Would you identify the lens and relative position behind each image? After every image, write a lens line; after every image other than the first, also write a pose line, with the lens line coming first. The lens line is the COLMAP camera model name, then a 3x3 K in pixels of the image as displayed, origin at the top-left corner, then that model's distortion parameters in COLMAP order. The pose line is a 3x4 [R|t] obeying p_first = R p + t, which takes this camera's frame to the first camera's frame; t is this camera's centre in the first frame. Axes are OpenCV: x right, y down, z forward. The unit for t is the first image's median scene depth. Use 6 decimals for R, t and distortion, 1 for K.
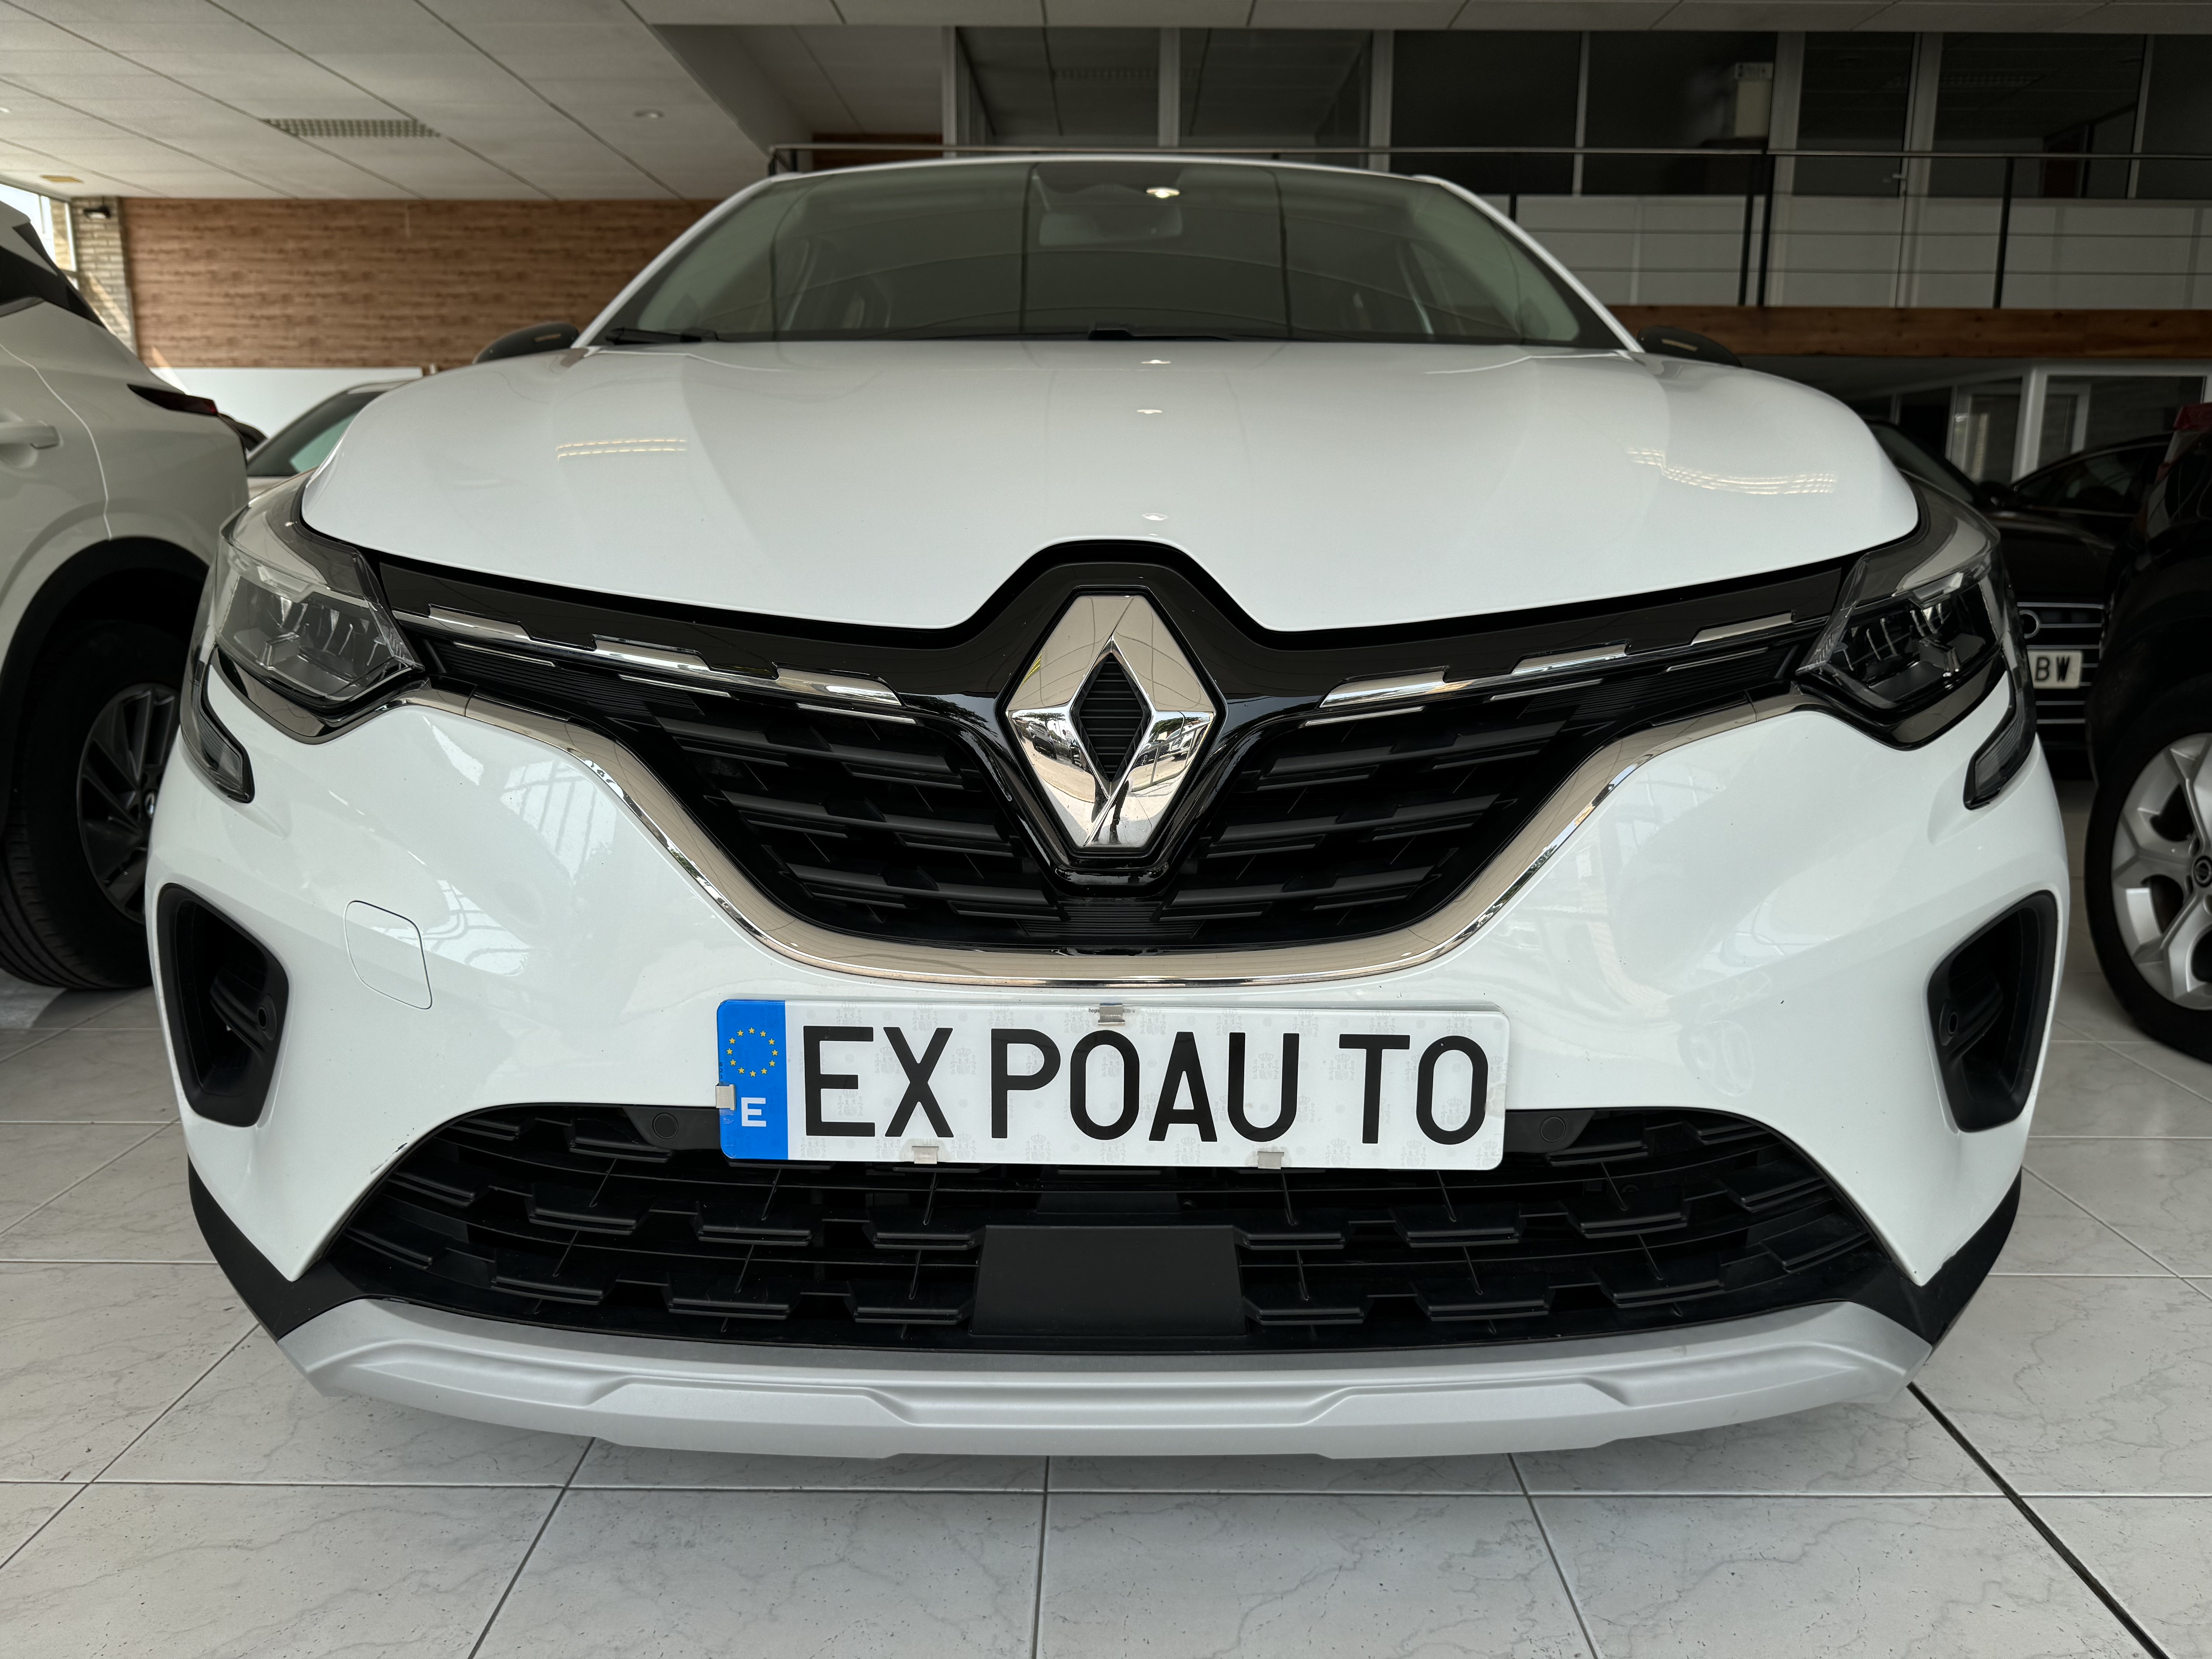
lens RADIAL K [[1572.5, 0, 1103.8], [0, 1572.5, 817.3], [0, 0, 1]] dist [0.069022, -0.060785]
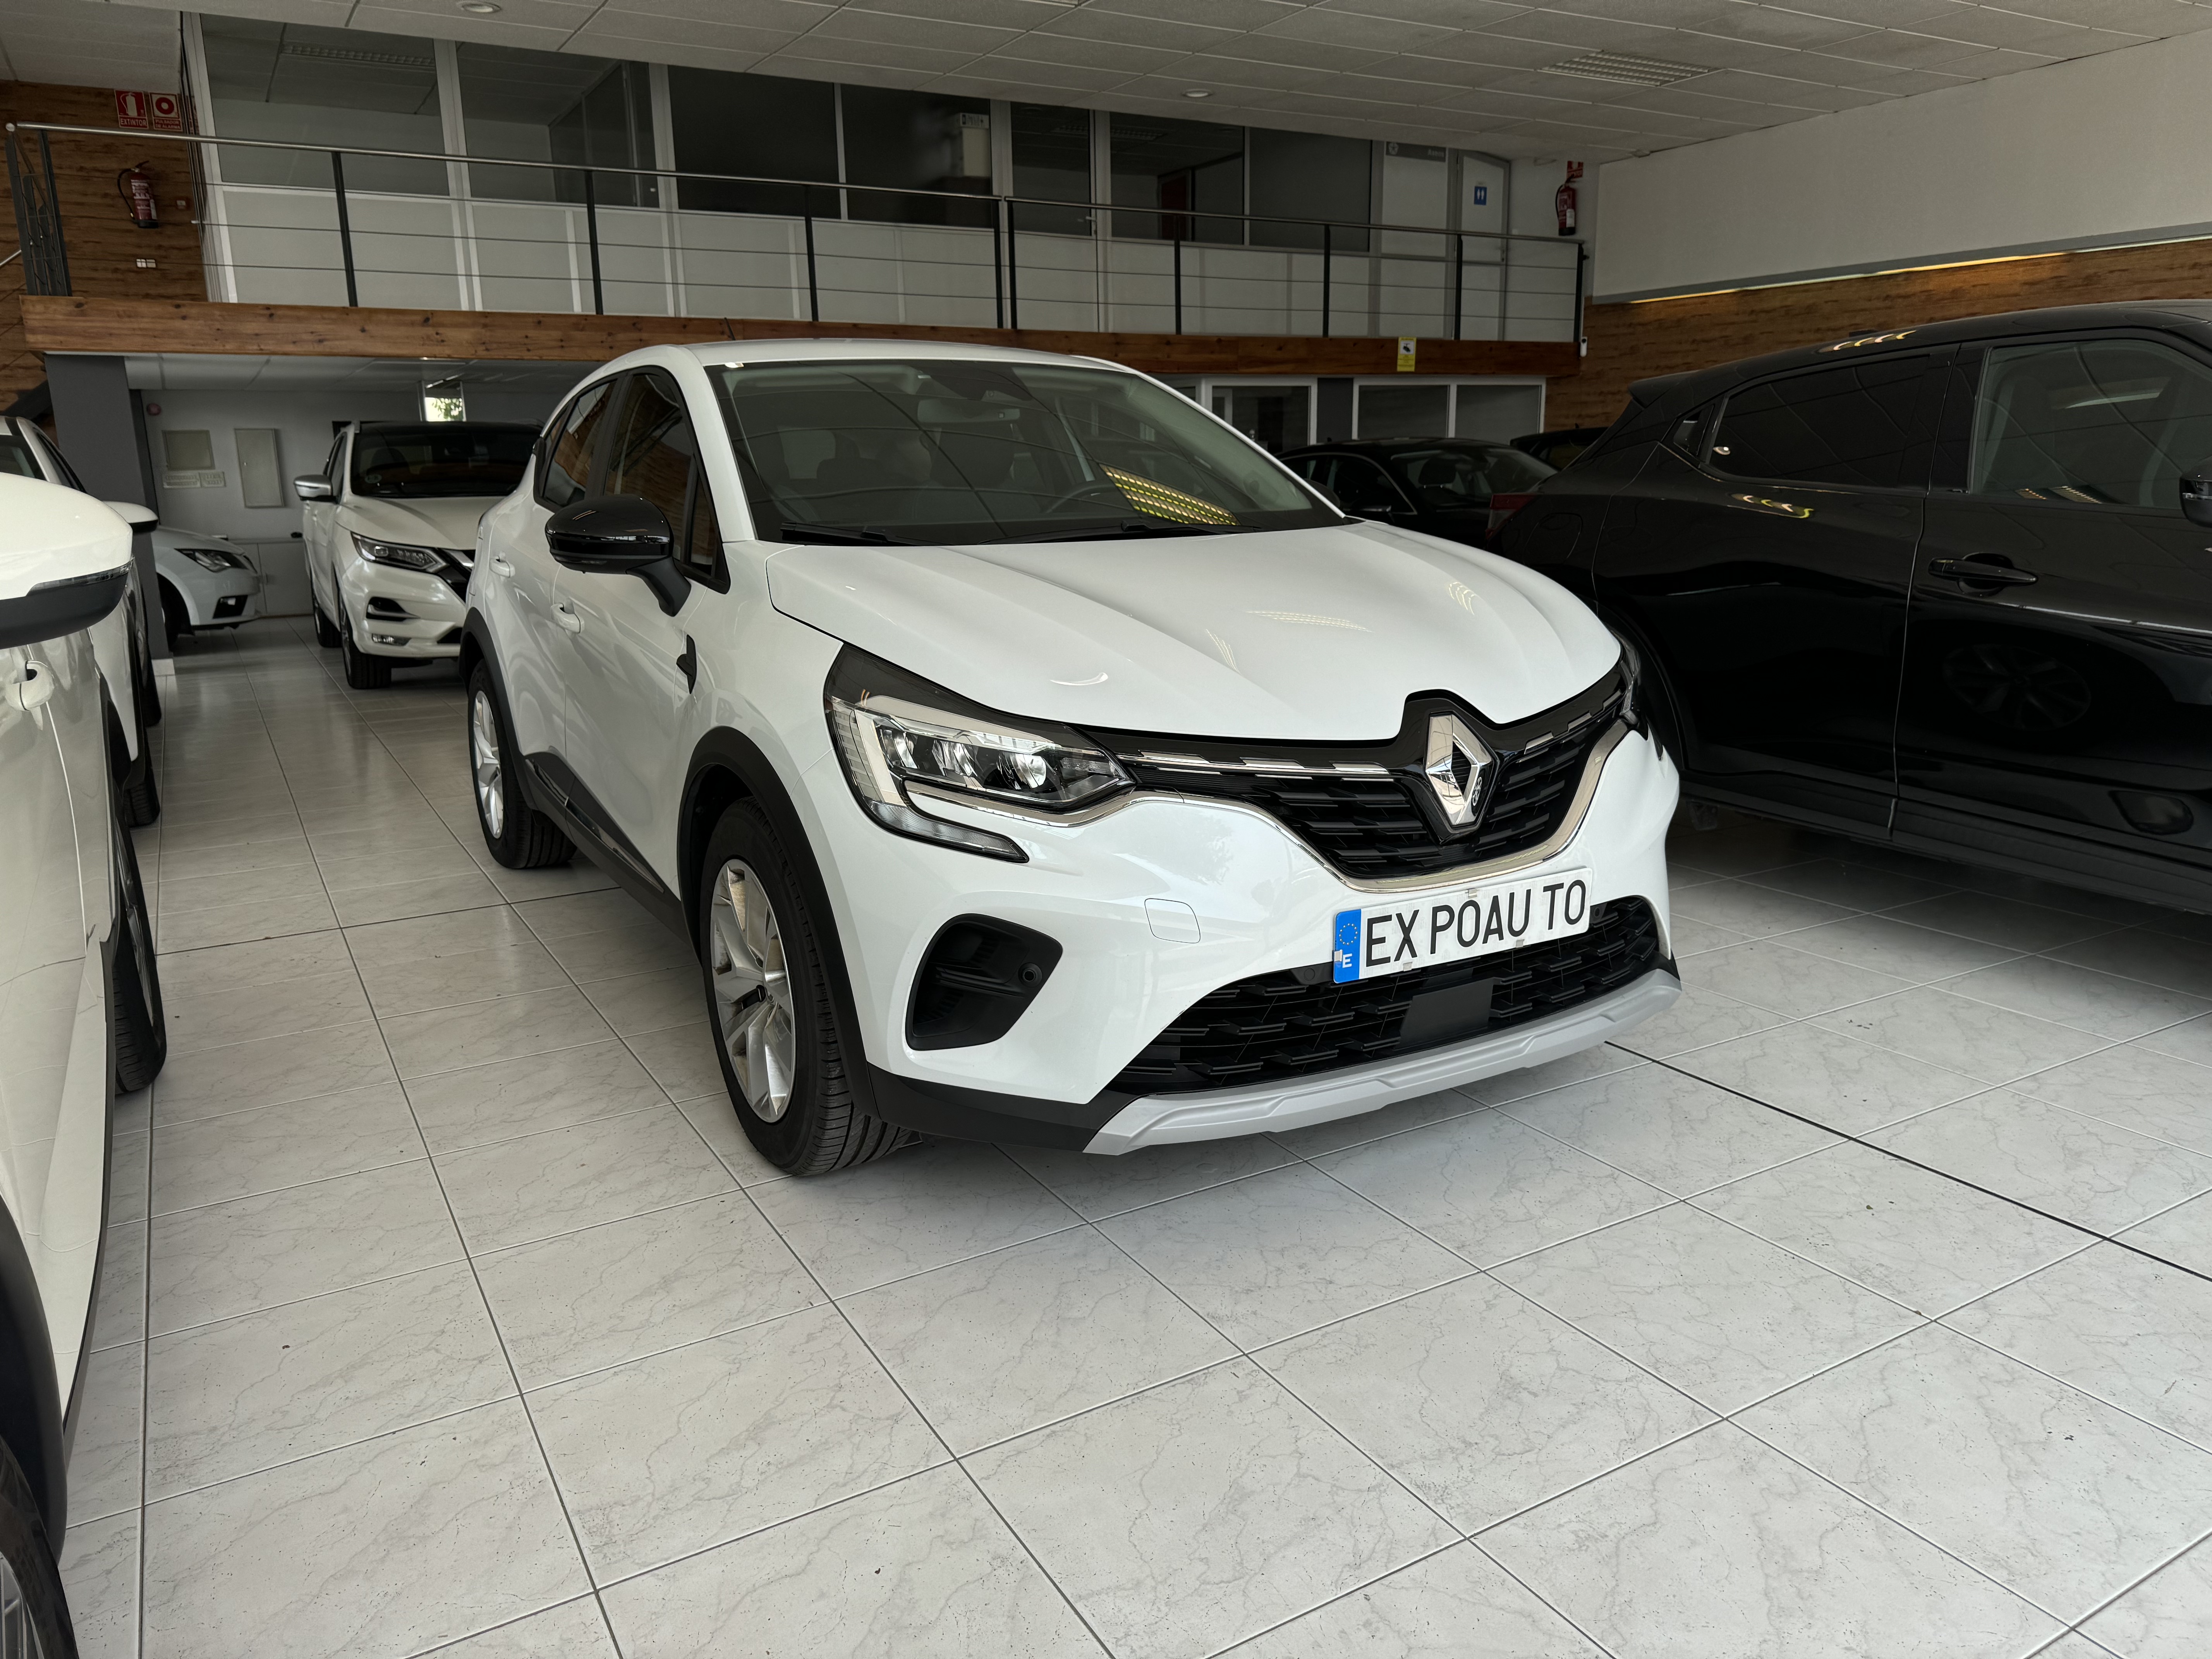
lens RADIAL K [[1592.0, 0, 1106.0], [0, 1592.0, 829.5], [0, 0, 1]] dist [0.051127, -0.049945]
pose [[0.865541, -0.134794, 0.482359, -1.288646], [0.117697, 0.990874, 0.065702, -0.153064], [-0.486813, -0.000095, 0.873506, -0.662774]]
